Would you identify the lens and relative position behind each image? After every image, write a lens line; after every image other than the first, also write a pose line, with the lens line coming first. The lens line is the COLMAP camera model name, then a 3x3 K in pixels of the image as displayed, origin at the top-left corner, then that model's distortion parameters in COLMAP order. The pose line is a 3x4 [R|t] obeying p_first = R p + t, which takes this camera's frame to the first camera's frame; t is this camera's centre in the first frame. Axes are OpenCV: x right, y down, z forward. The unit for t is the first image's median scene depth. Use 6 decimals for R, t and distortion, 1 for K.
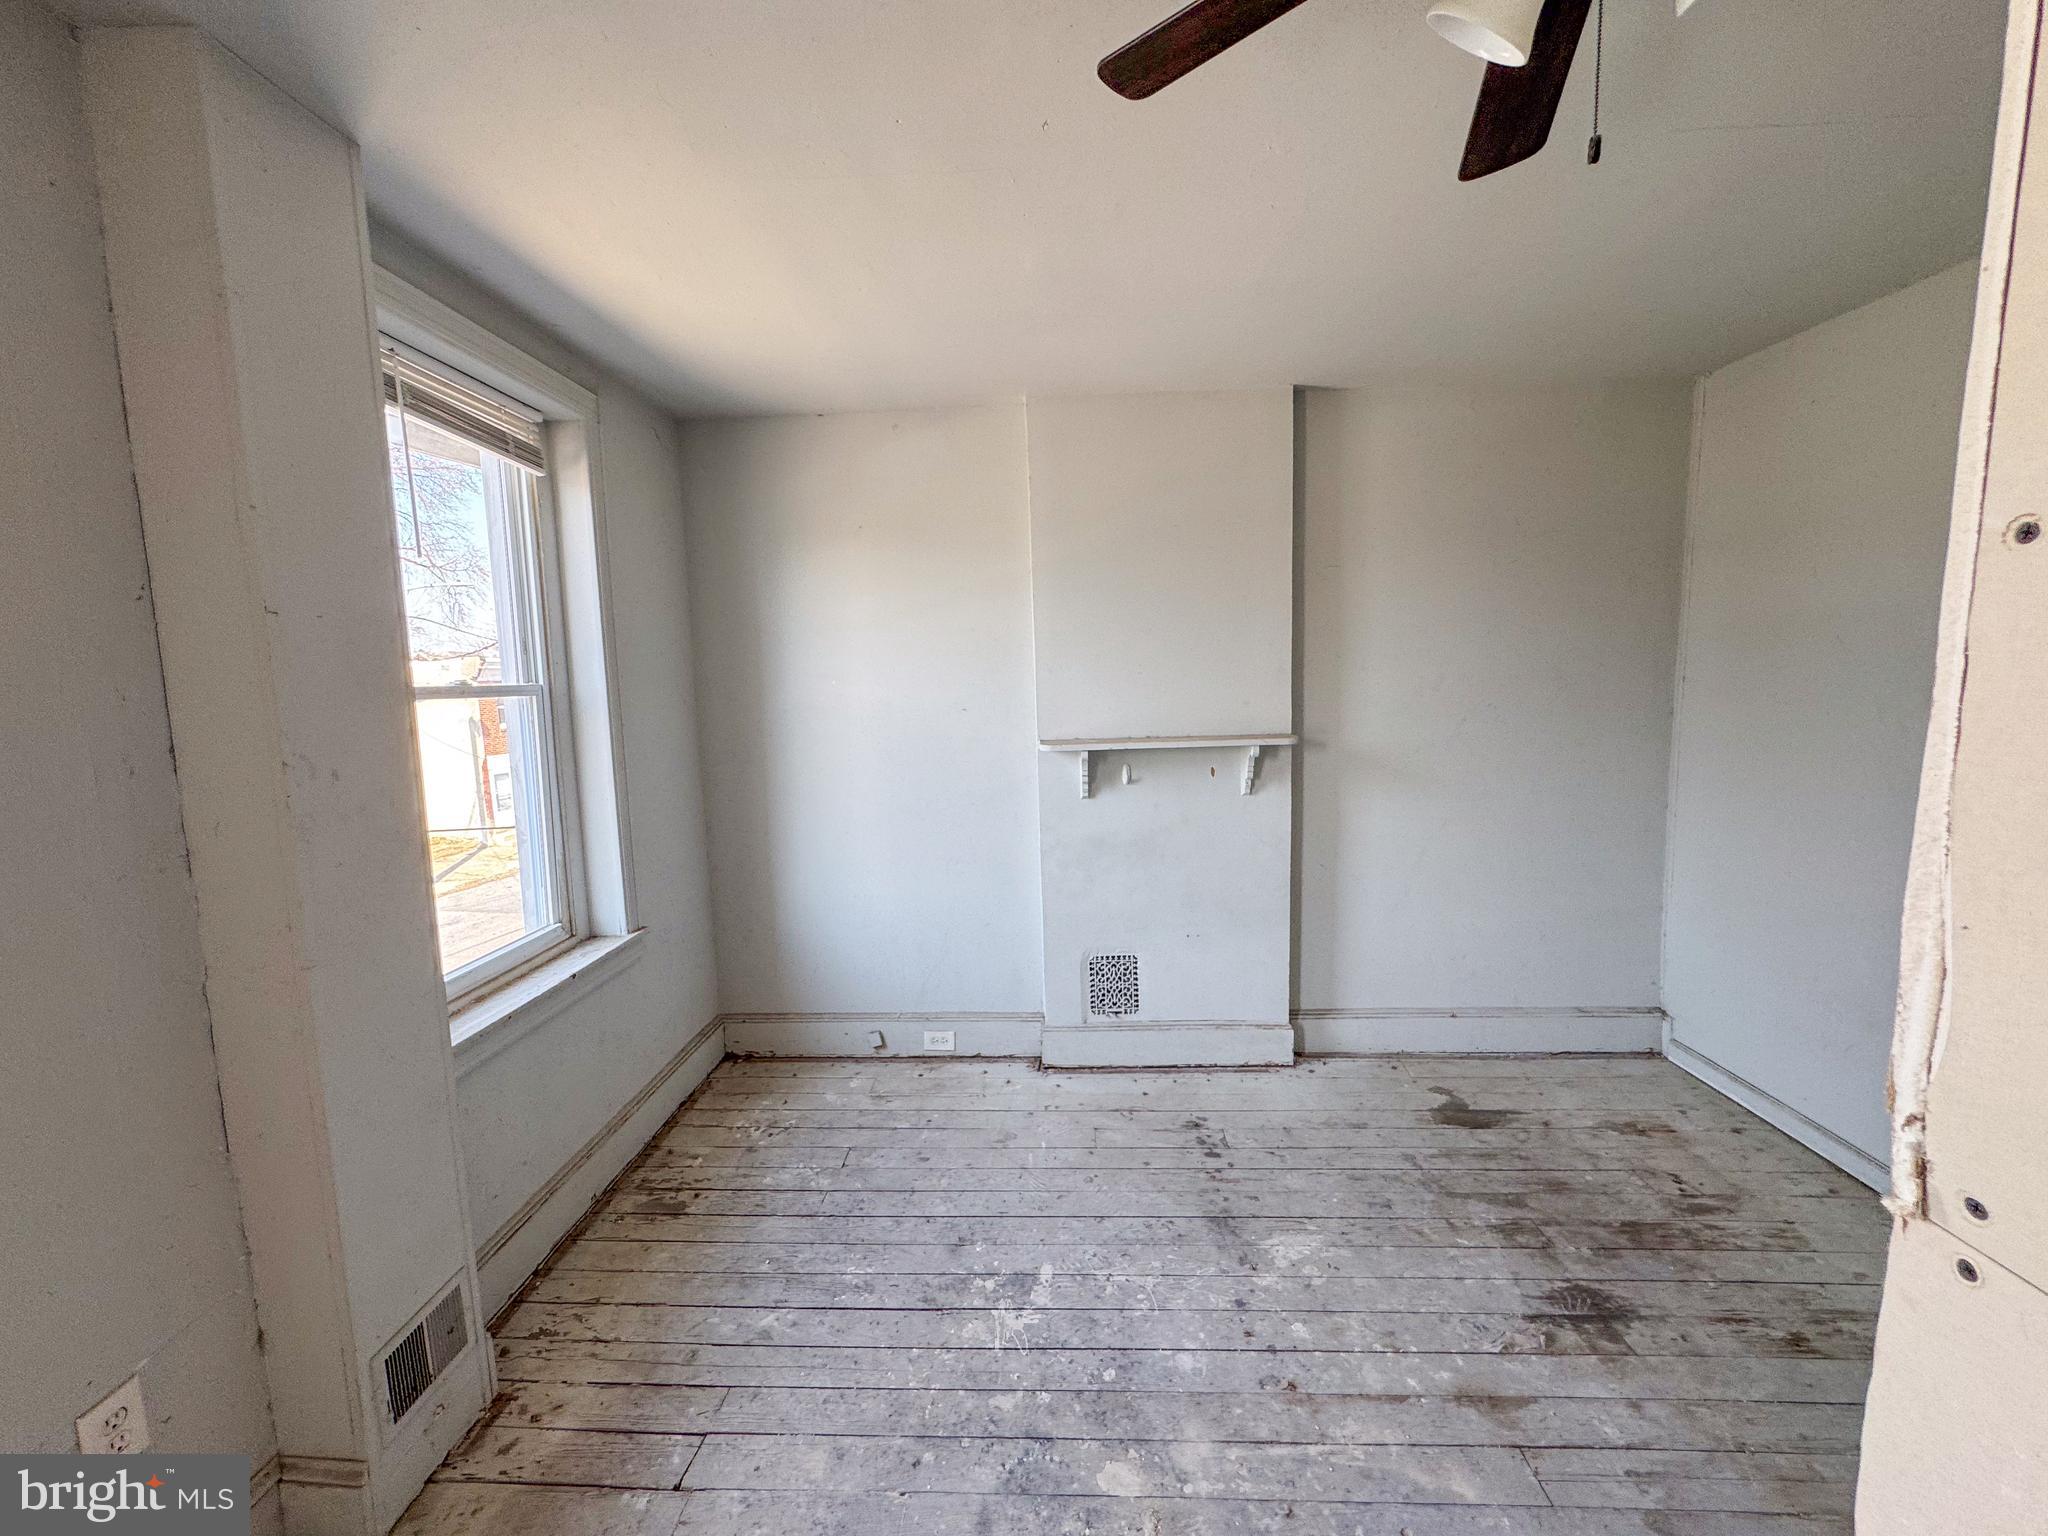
lens RADIAL K [[817.7, 0, 1023.1], [0, 817.7, 768.4], [0, 0, 1]] dist [-0.002472, 0.000229]
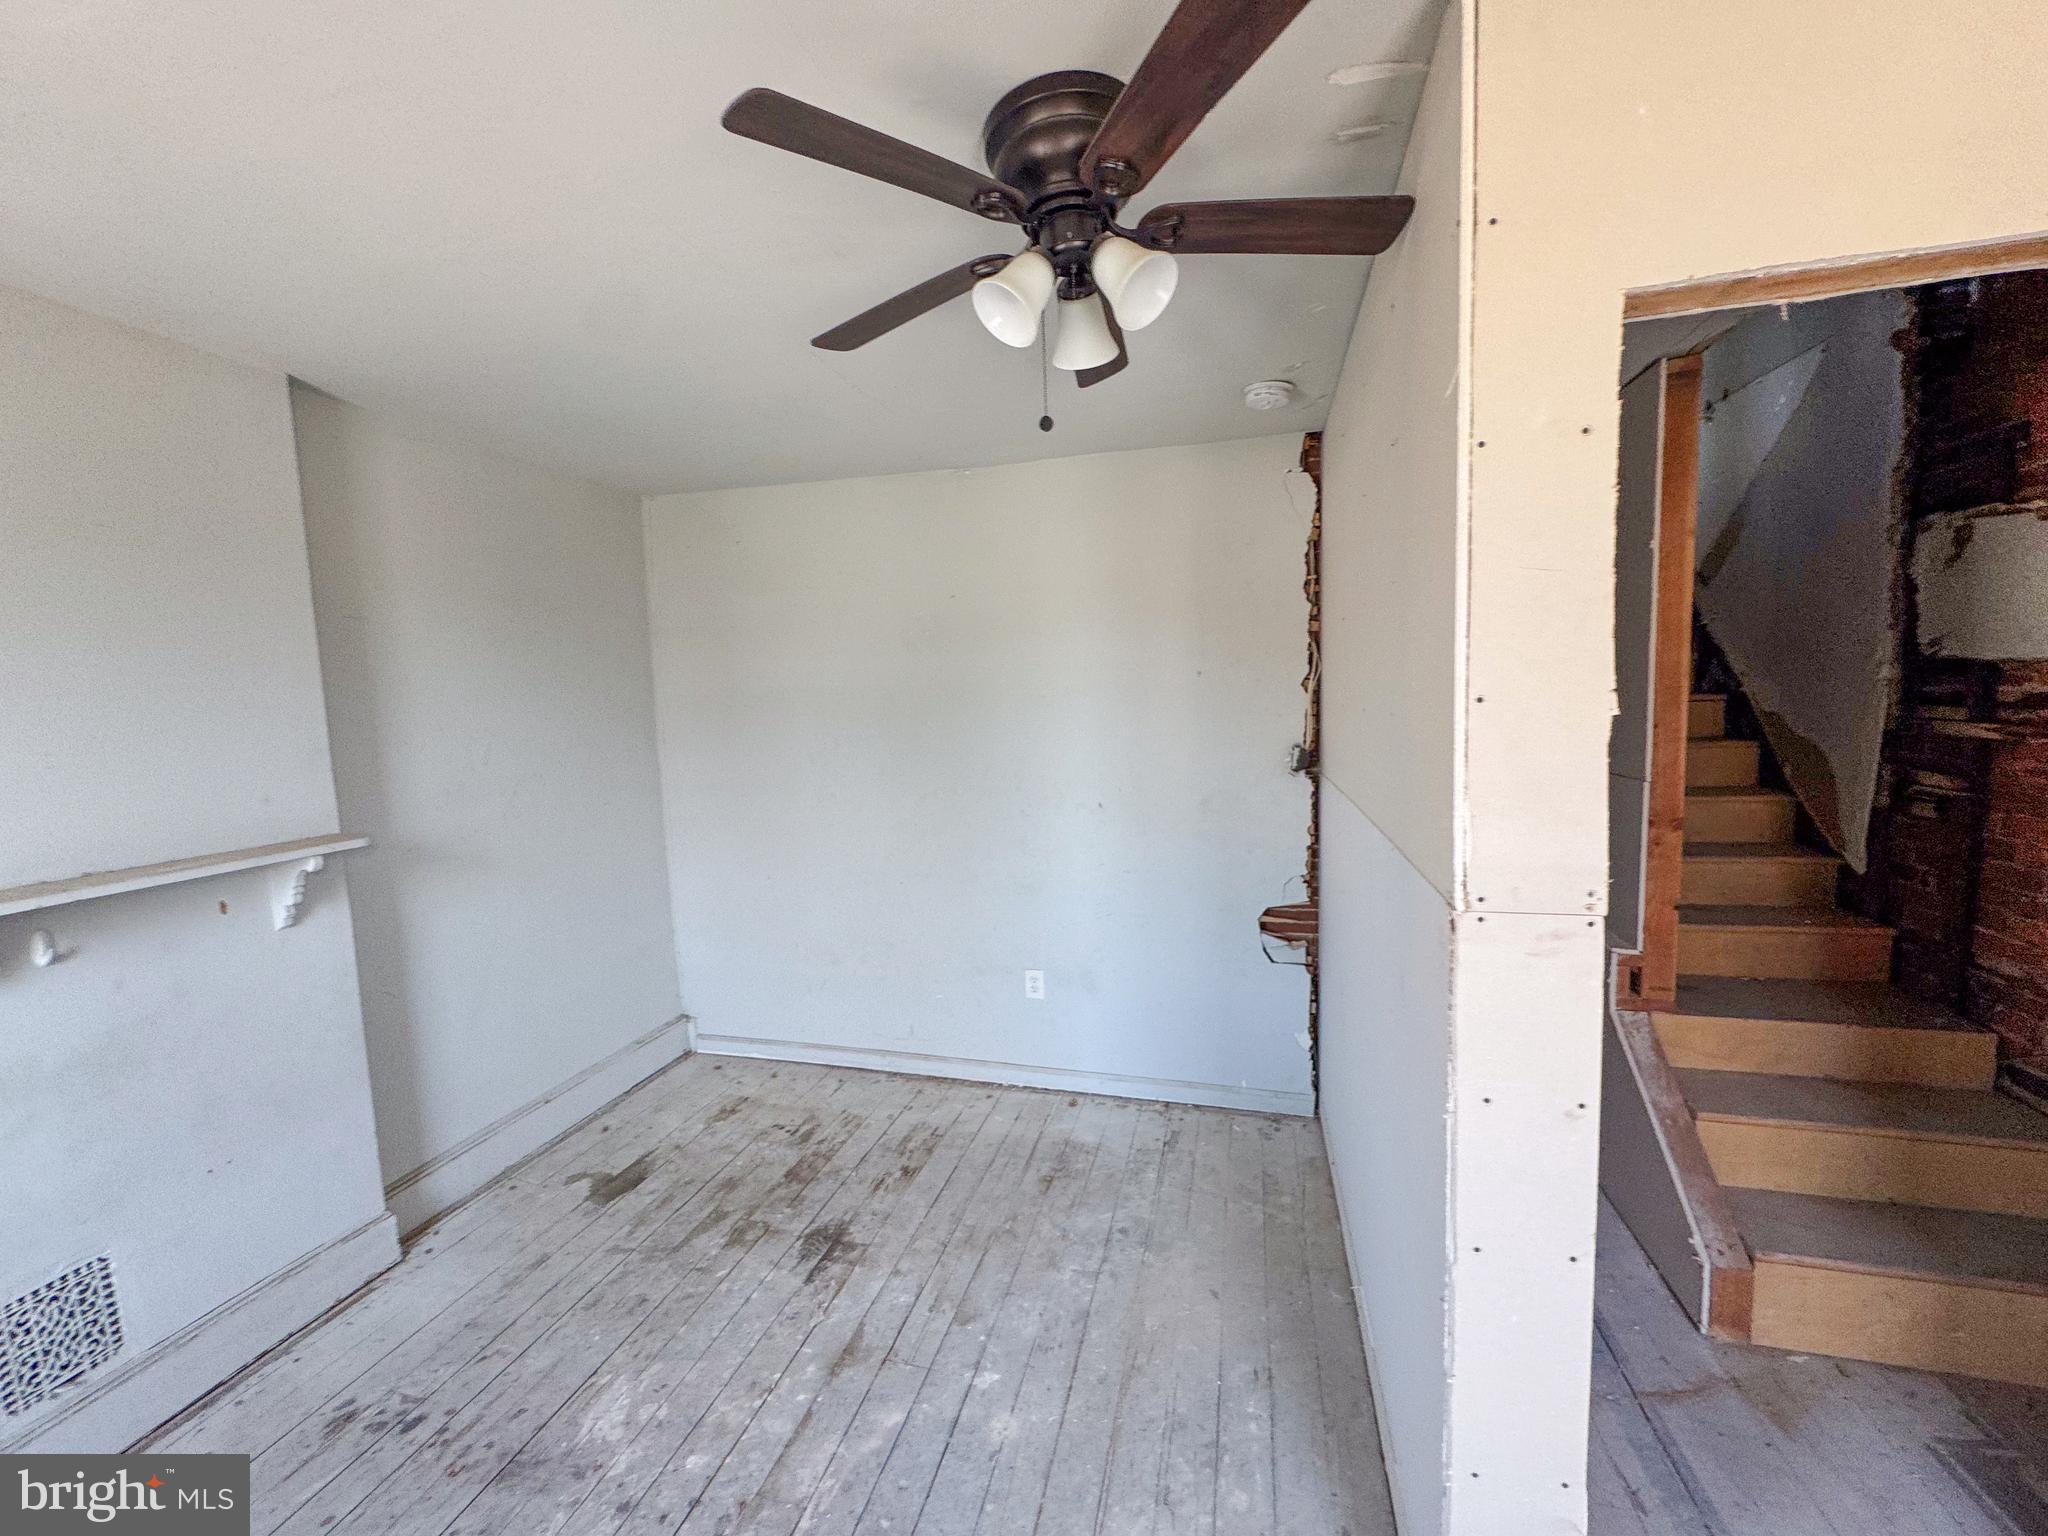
lens RADIAL K [[817.7, 0, 1020.0], [0, 817.7, 771.9], [0, 0, 1]] dist [-0.002472, 0.000229]
pose [[0.223377, -0.075793, 0.971781, -0.317699], [0.144395, 0.988545, 0.043910, -0.049936], [-0.963978, 0.130512, 0.231762, 0.260755]]
